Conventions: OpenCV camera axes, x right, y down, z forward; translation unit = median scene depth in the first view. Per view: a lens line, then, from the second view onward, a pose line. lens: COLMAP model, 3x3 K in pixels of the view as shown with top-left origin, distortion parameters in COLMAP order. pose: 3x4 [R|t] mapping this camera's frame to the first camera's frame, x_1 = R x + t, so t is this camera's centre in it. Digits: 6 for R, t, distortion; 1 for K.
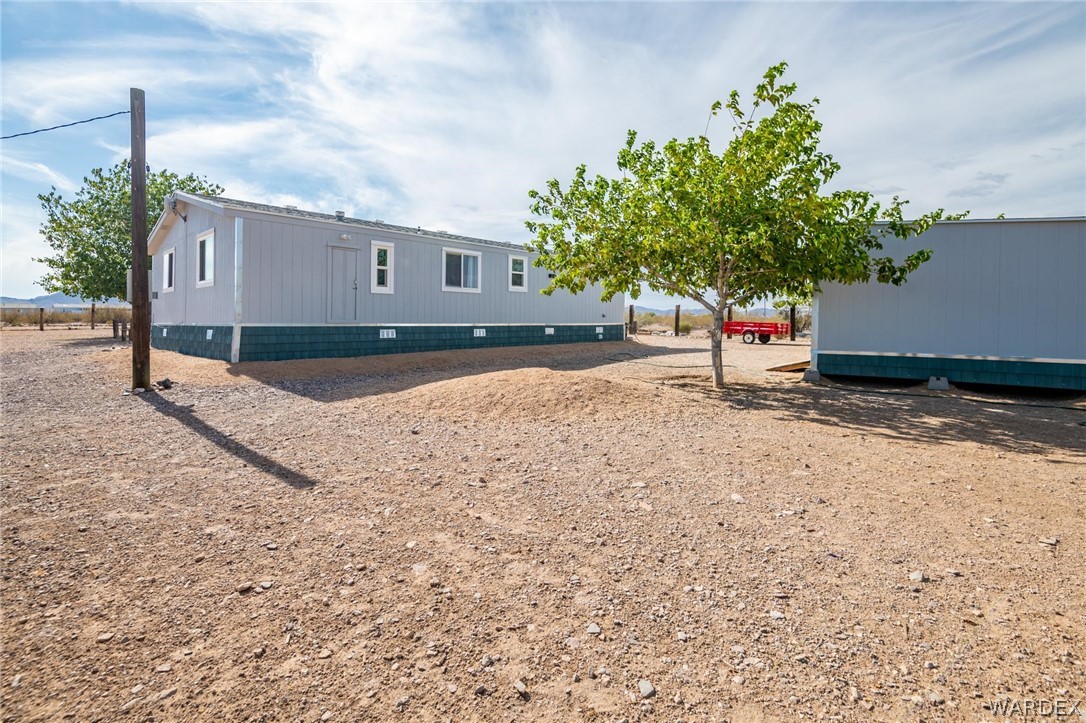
lens RADIAL K [[507.4, 0, 546.4], [0, 507.4, 322.1], [0, 0, 1]] dist [0.005694, -0.000019]
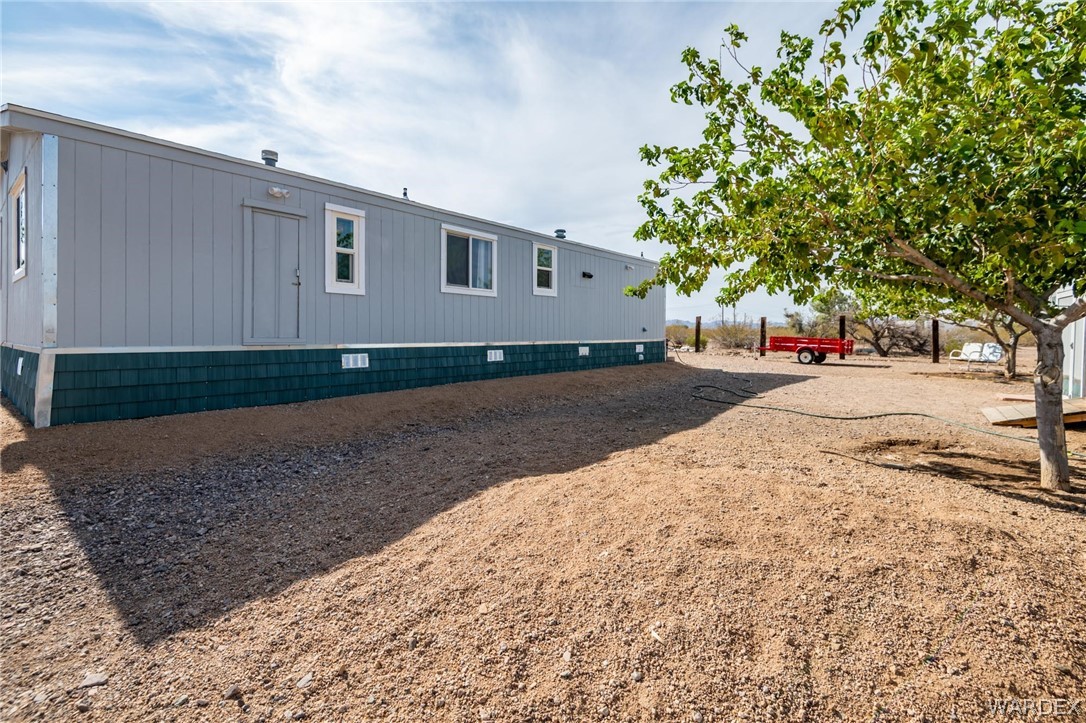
lens RADIAL K [[499.5, 0, 548.5], [0, 499.5, 345.8], [0, 0, 1]] dist [-0.002745, -0.000608]
pose [[0.997795, 0.000785, 0.066361, -0.111276], [-0.002472, 0.999676, 0.025339, -0.009695], [-0.066320, -0.025447, 0.997474, 0.356889]]
